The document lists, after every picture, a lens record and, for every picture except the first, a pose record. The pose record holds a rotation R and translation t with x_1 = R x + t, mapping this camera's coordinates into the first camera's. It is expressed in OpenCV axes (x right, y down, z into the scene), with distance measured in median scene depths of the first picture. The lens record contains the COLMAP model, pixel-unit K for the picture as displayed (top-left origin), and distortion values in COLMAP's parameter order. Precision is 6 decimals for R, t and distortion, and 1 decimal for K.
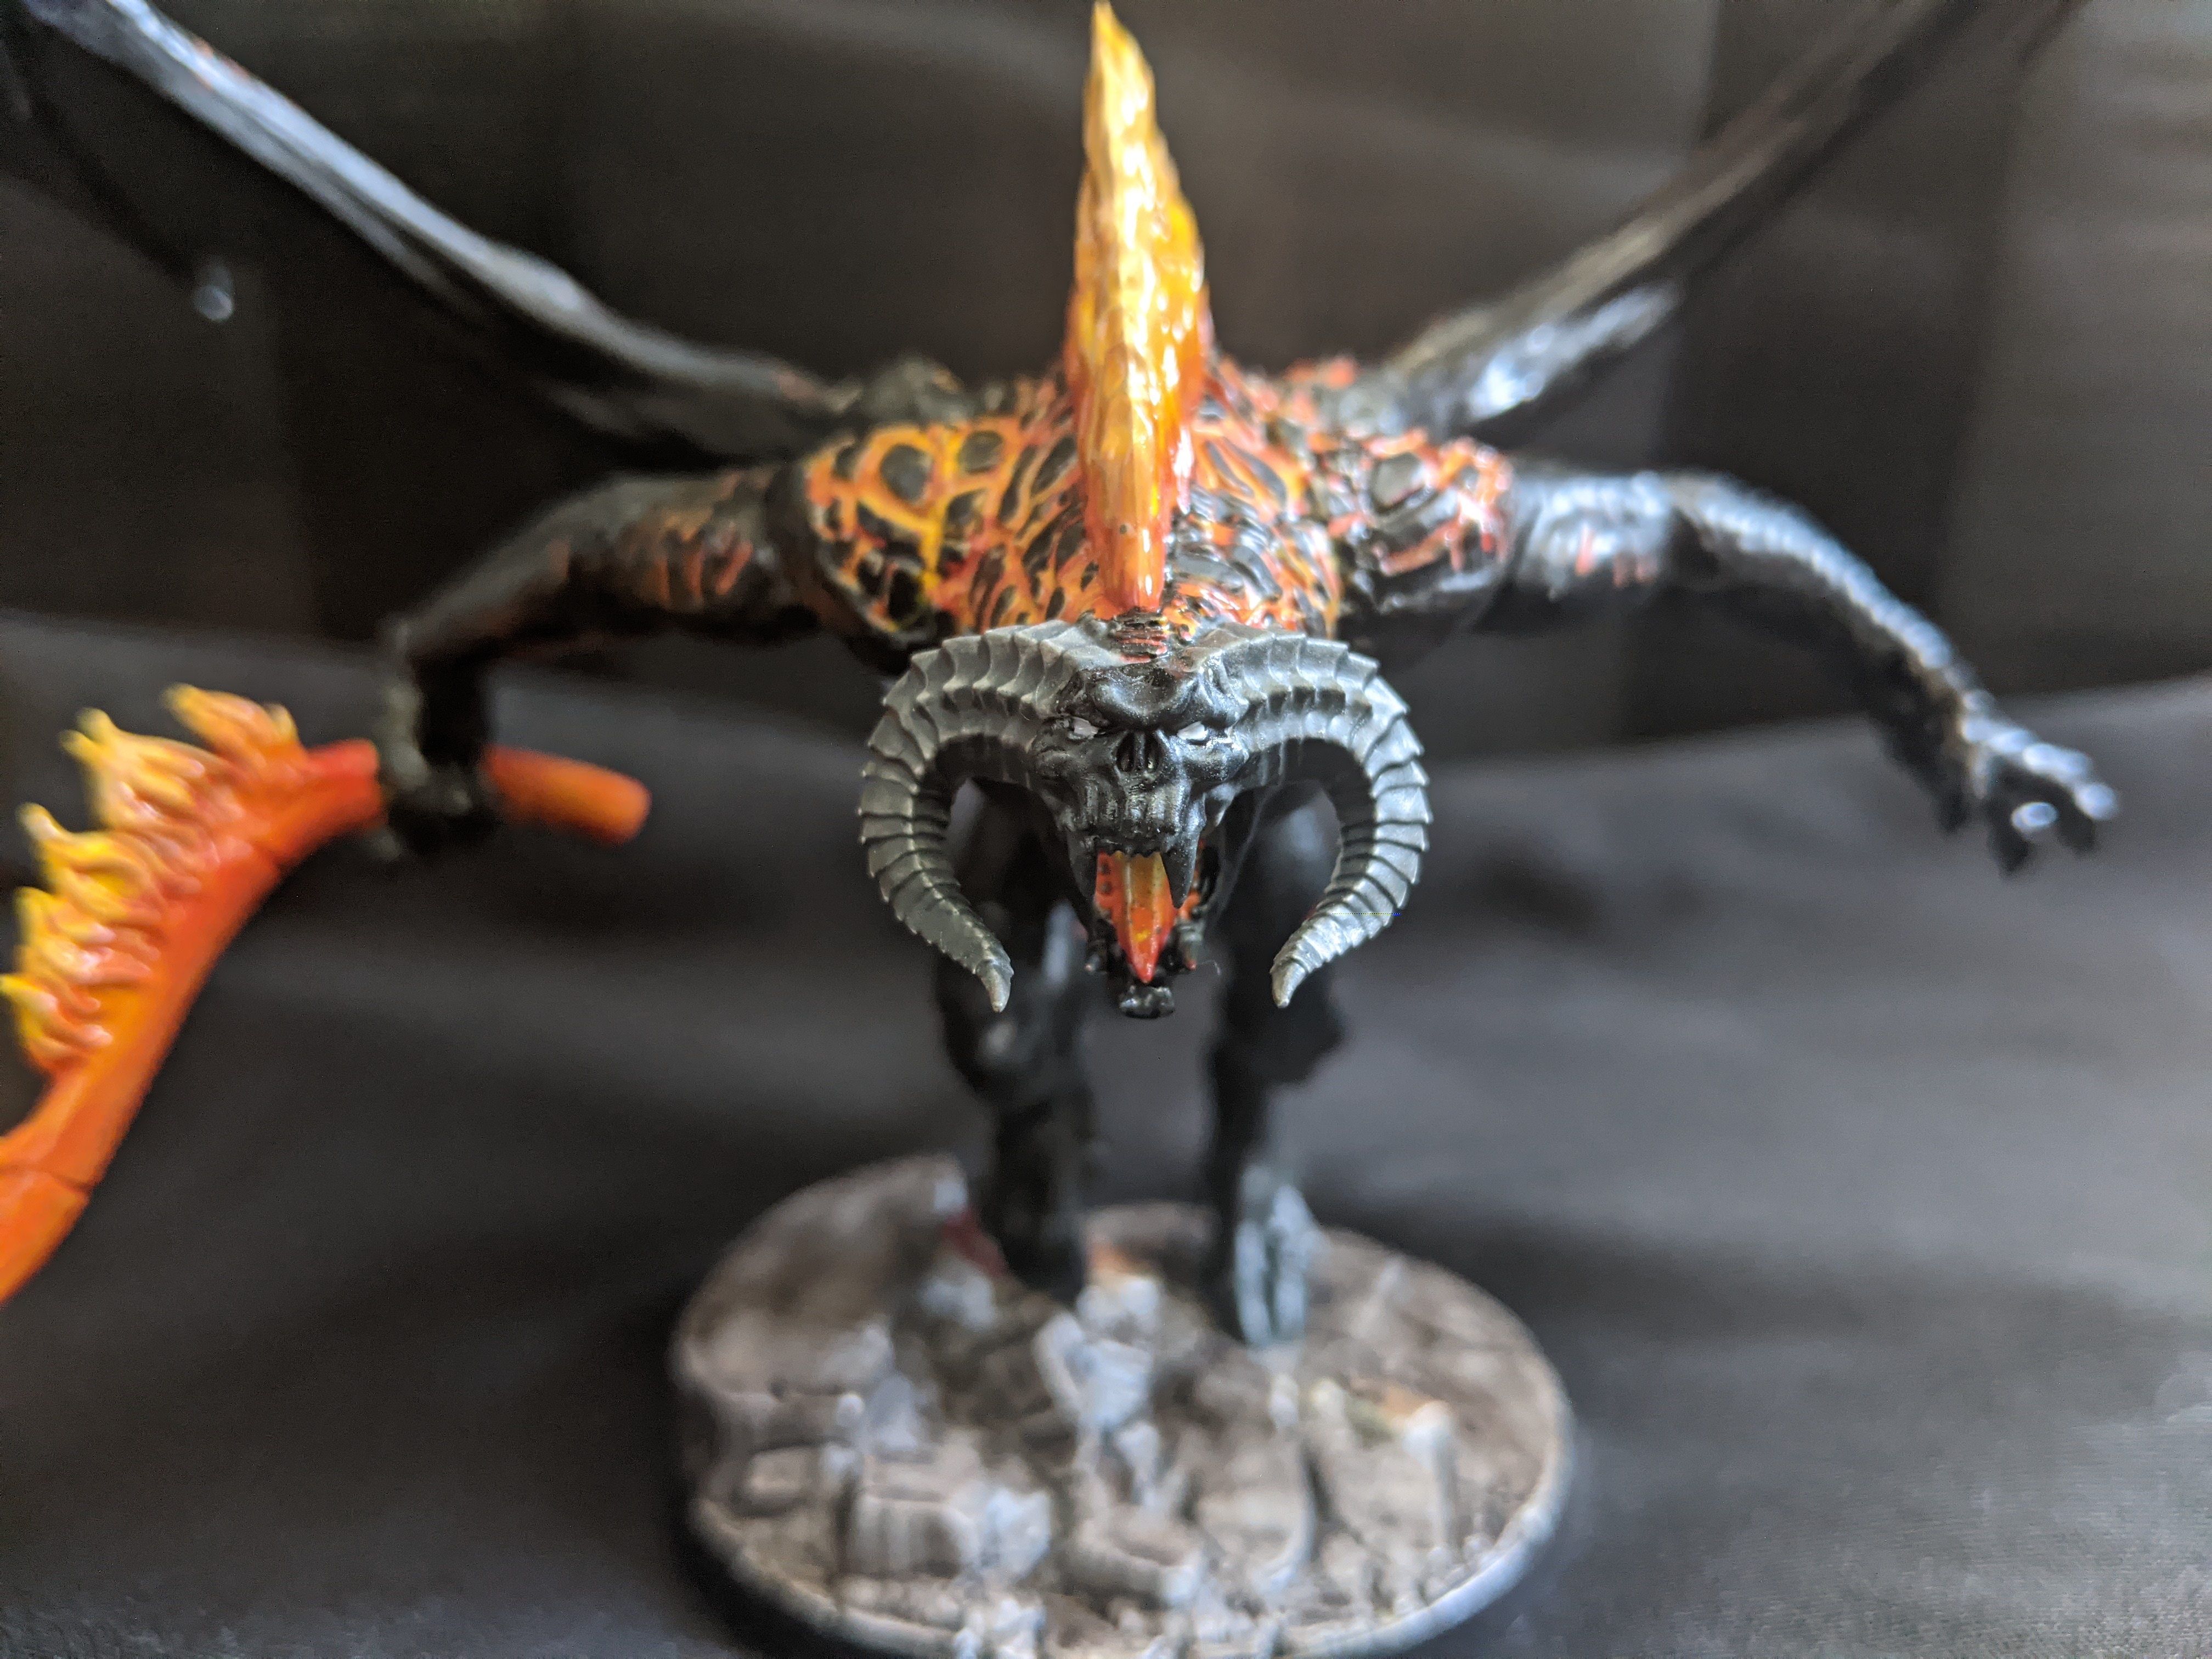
lens RADIAL K [[1939.4, 0, 1106.0], [0, 1939.4, 829.5], [0, 0, 1]] dist [-0.002961, -0.196205]
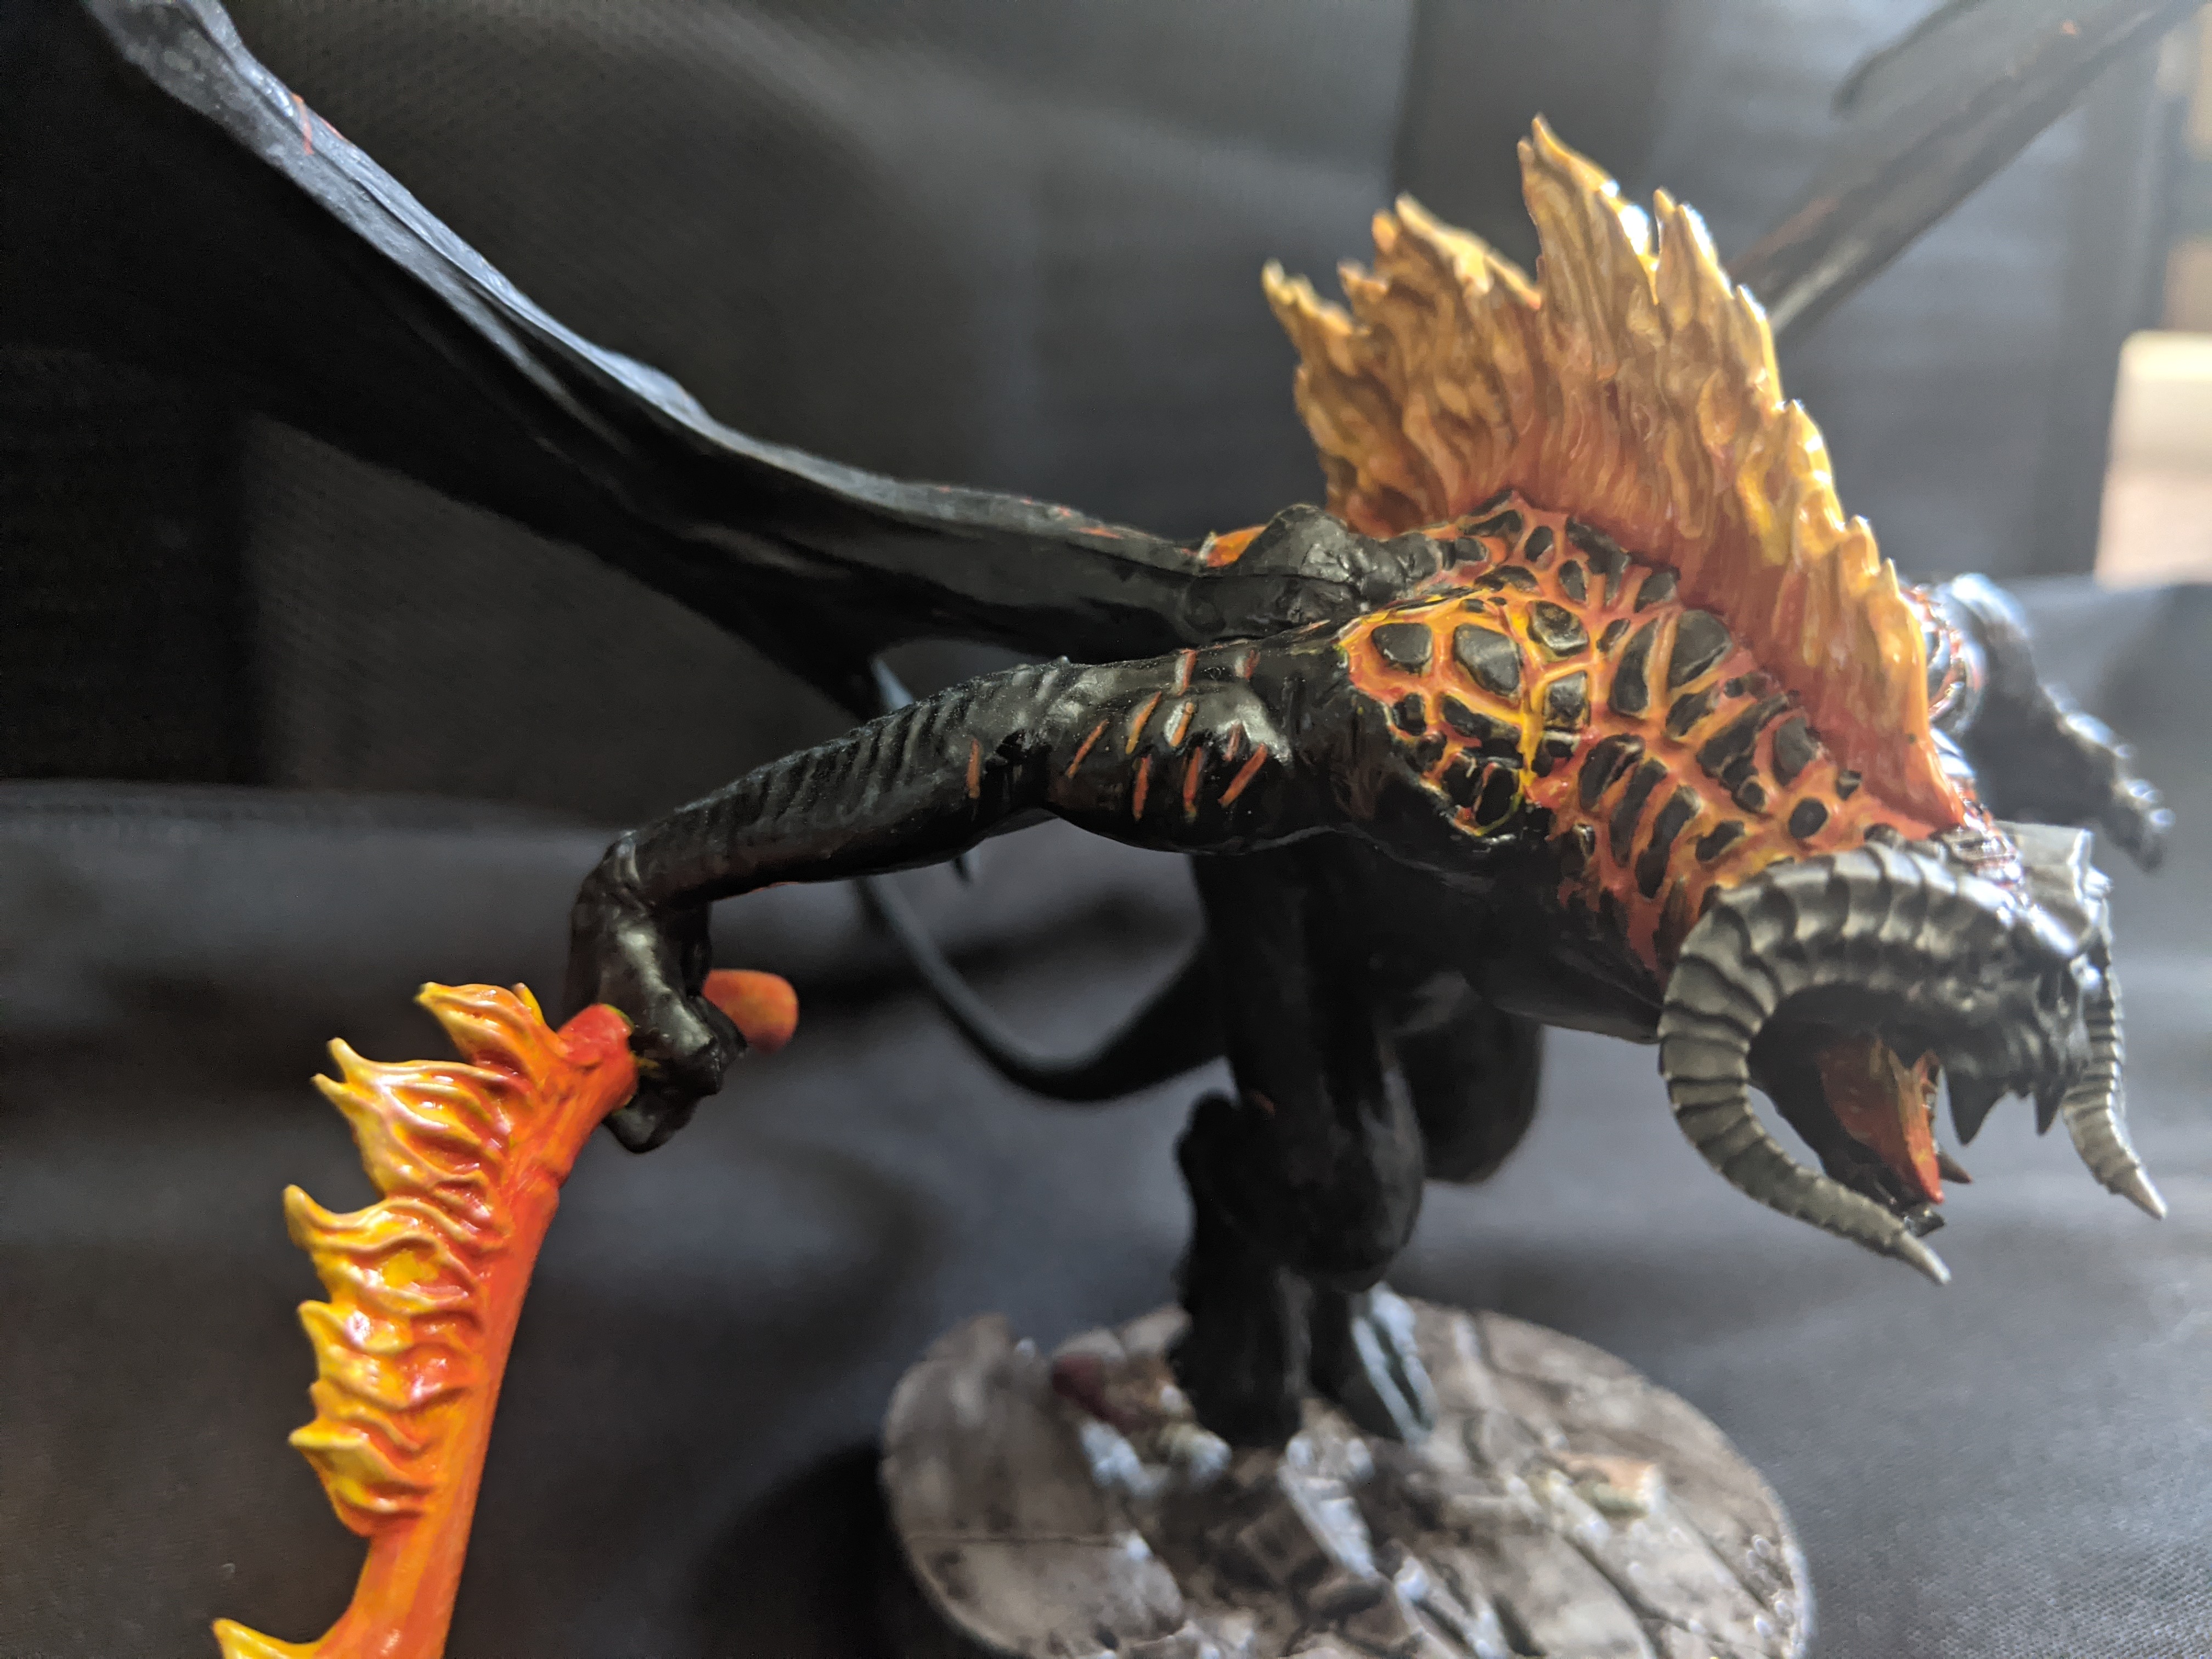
lens RADIAL K [[1939.4, 0, 1106.0], [0, 1939.4, 829.5], [0, 0, 1]] dist [-0.002961, -0.196205]
pose [[0.919333, -0.118338, 0.375264, -0.519936], [0.101507, 0.992749, 0.064386, -0.155928], [-0.380163, -0.021101, 0.924679, 0.208922]]
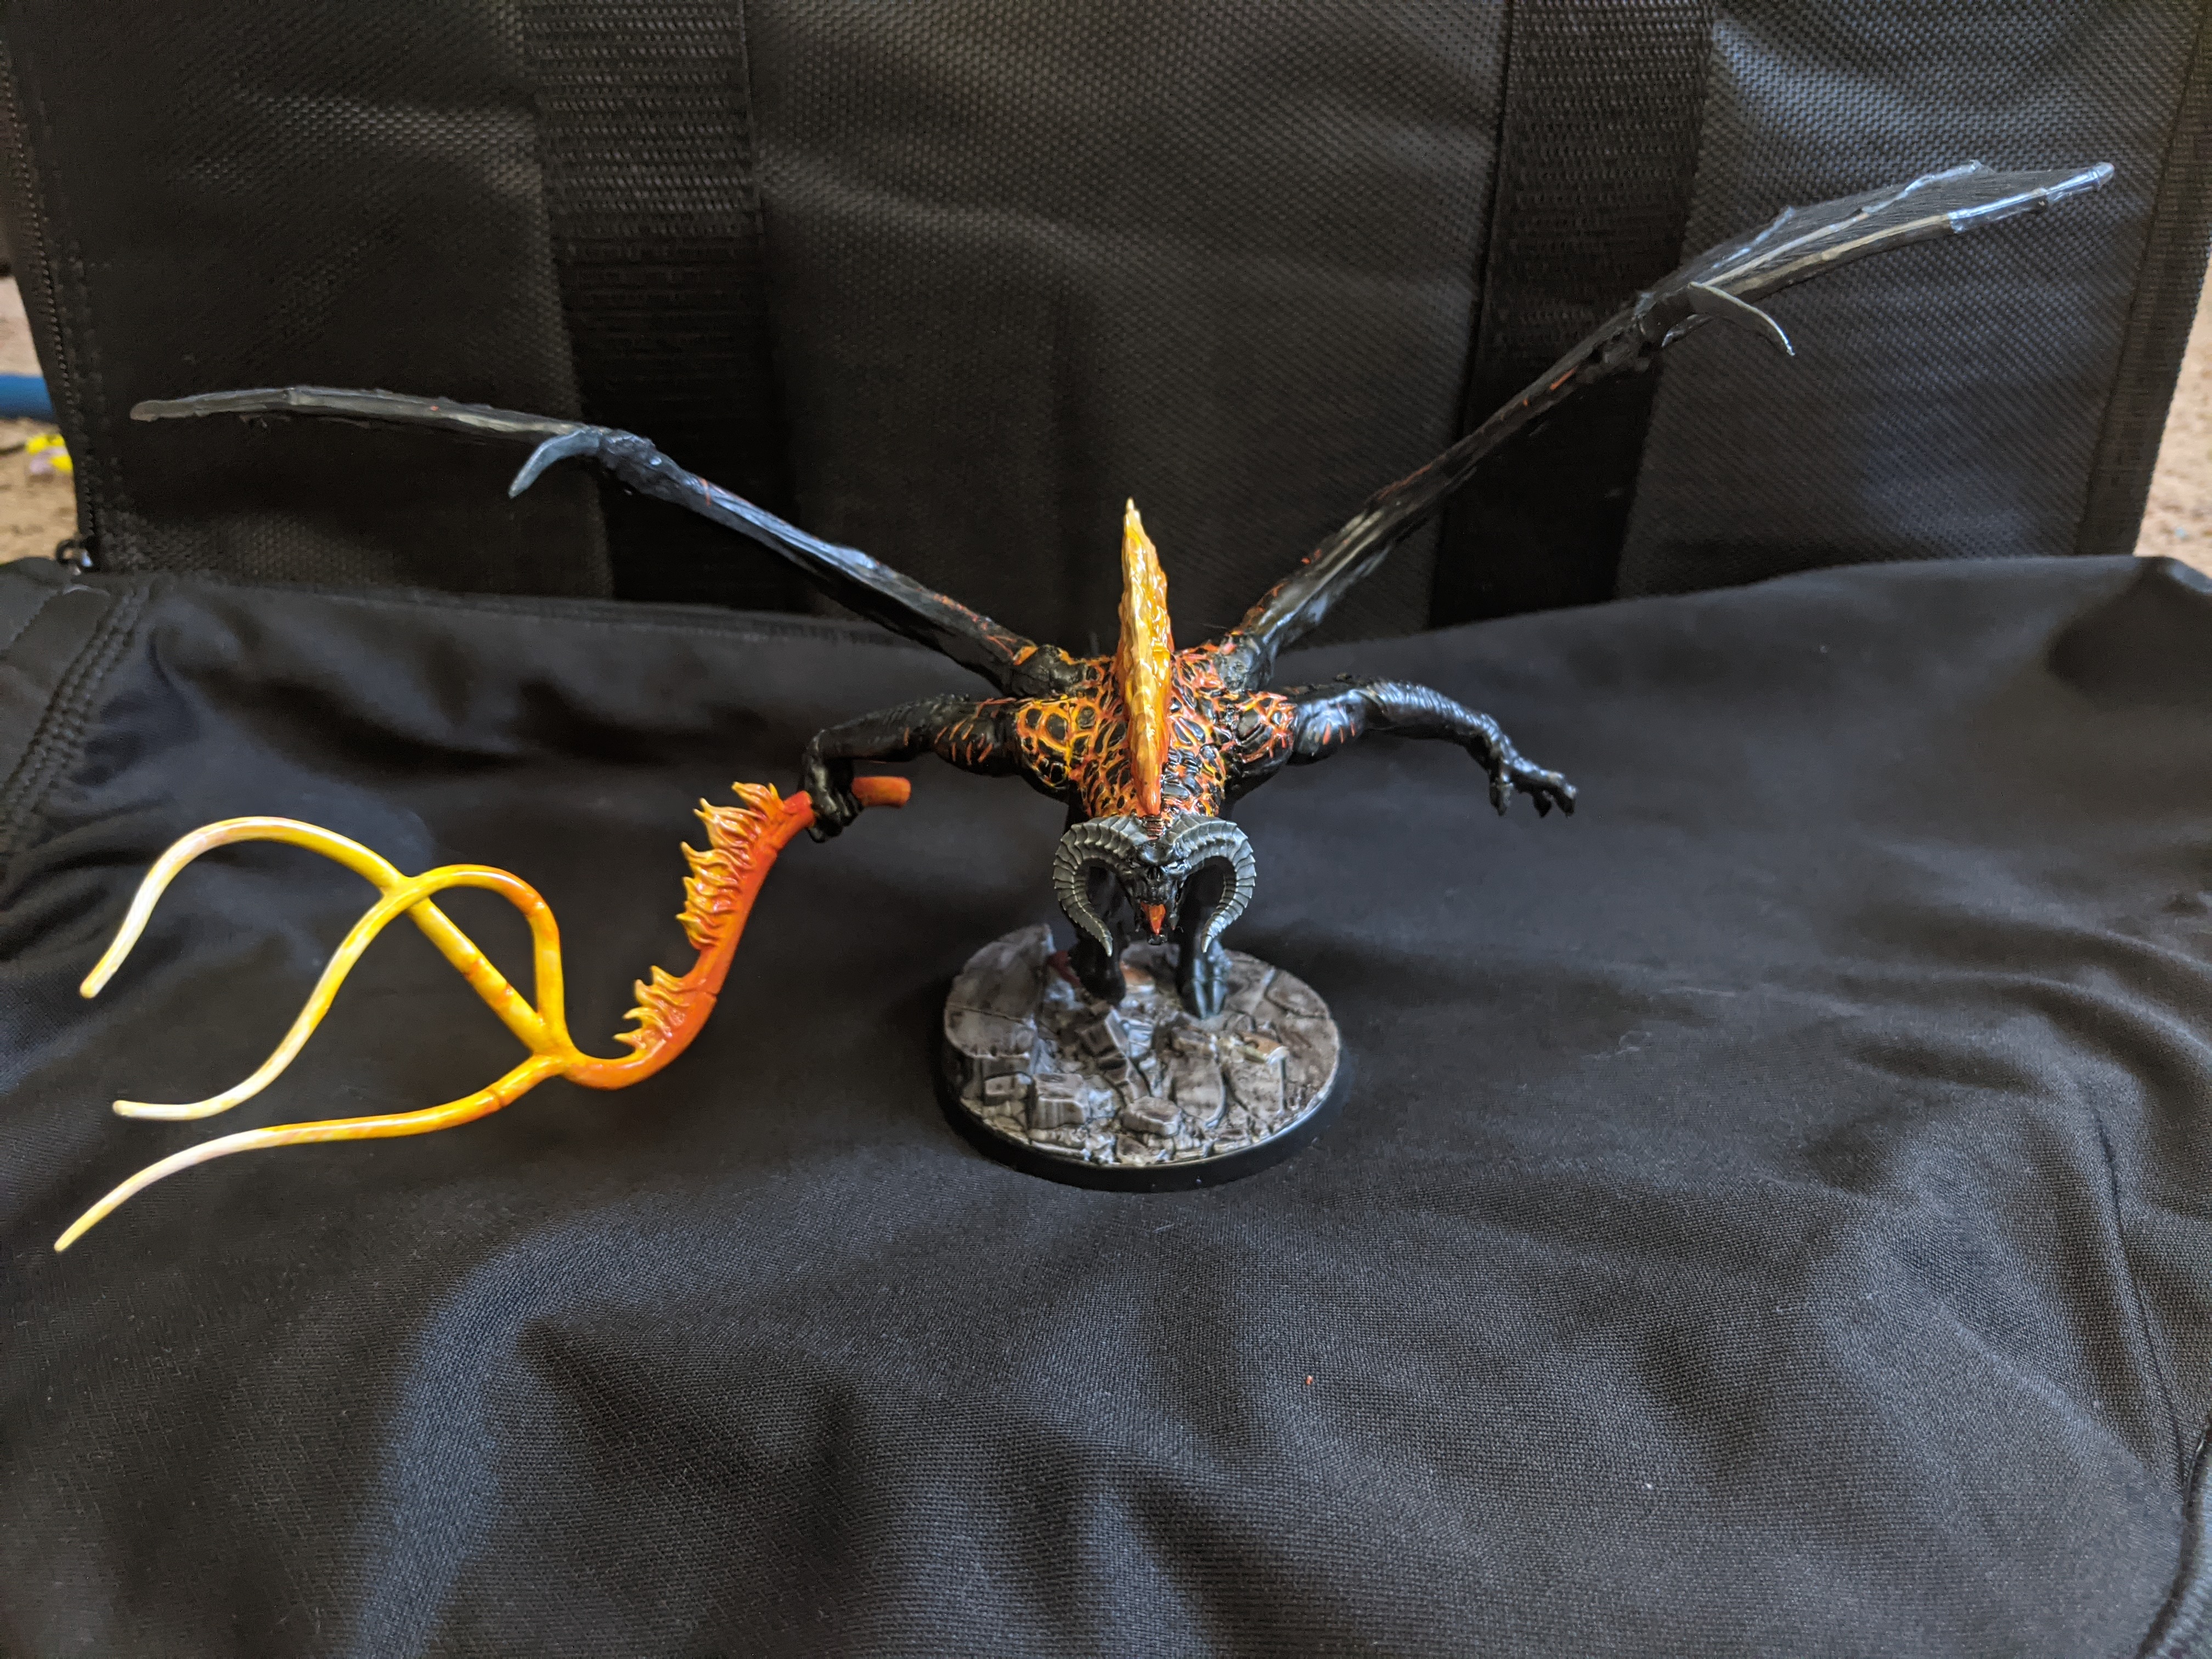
lens RADIAL K [[1781.9, 0, 1078.4], [0, 1781.9, 820.7], [0, 0, 1]] dist [0.097080, -0.000183]
pose [[0.999491, -0.031892, -0.000560, -0.066380], [0.031203, 0.973953, 0.224595, -0.509501], [-0.006617, -0.224498, 0.974452, -1.142124]]
